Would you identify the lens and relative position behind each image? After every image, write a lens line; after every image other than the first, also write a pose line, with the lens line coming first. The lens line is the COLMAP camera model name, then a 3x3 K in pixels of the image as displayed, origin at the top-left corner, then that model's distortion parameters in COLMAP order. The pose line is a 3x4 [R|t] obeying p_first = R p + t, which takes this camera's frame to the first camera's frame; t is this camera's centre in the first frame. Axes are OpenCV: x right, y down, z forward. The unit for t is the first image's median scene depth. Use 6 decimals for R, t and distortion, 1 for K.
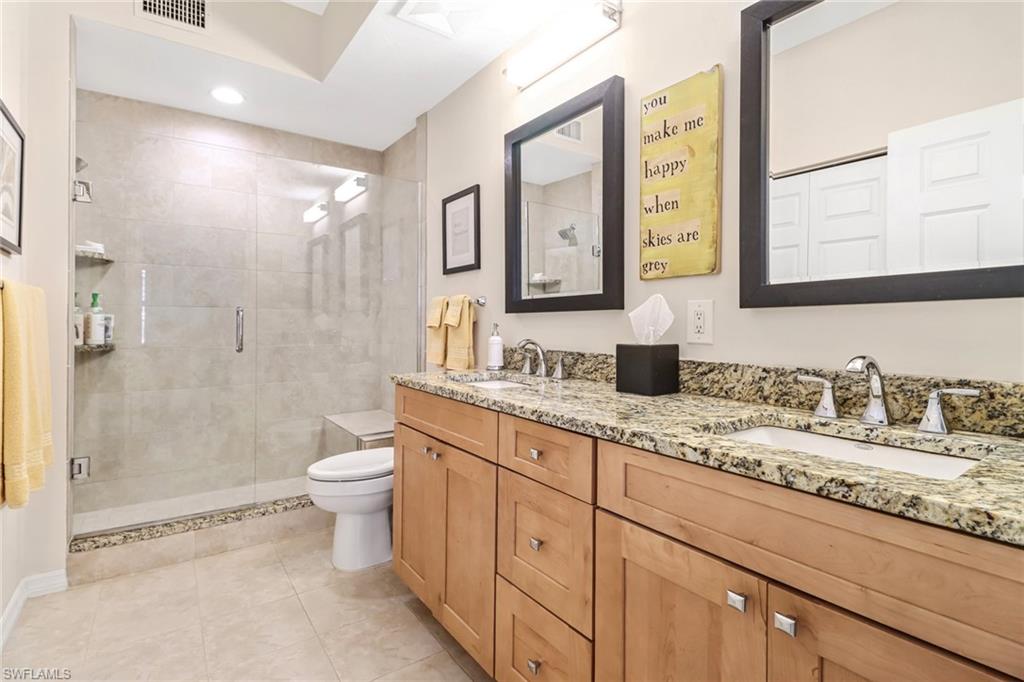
lens RADIAL K [[485.3, 0, 509.6], [0, 485.3, 320.1], [0, 0, 1]] dist [0.001951, -0.011522]
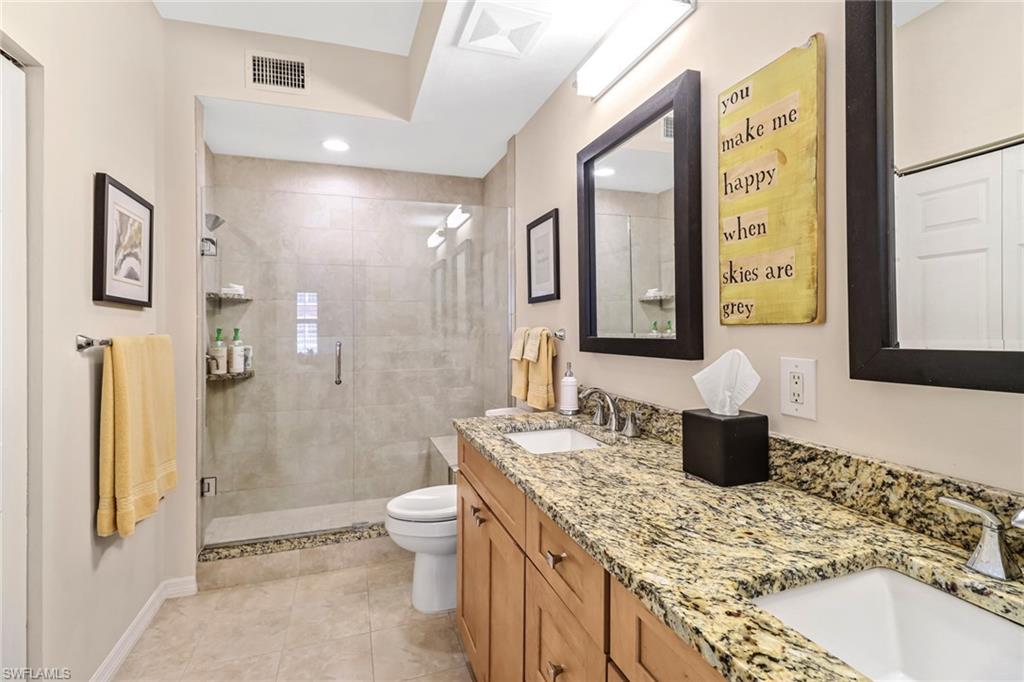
lens RADIAL K [[473.5, 0, 503.3], [0, 473.5, 323.7], [0, 0, 1]] dist [0.000465, -0.013342]
pose [[0.956132, -0.017400, -0.292420, 0.125848], [0.015735, 0.999844, -0.008046, -0.066995], [0.292514, 0.003092, 0.956256, 0.131462]]
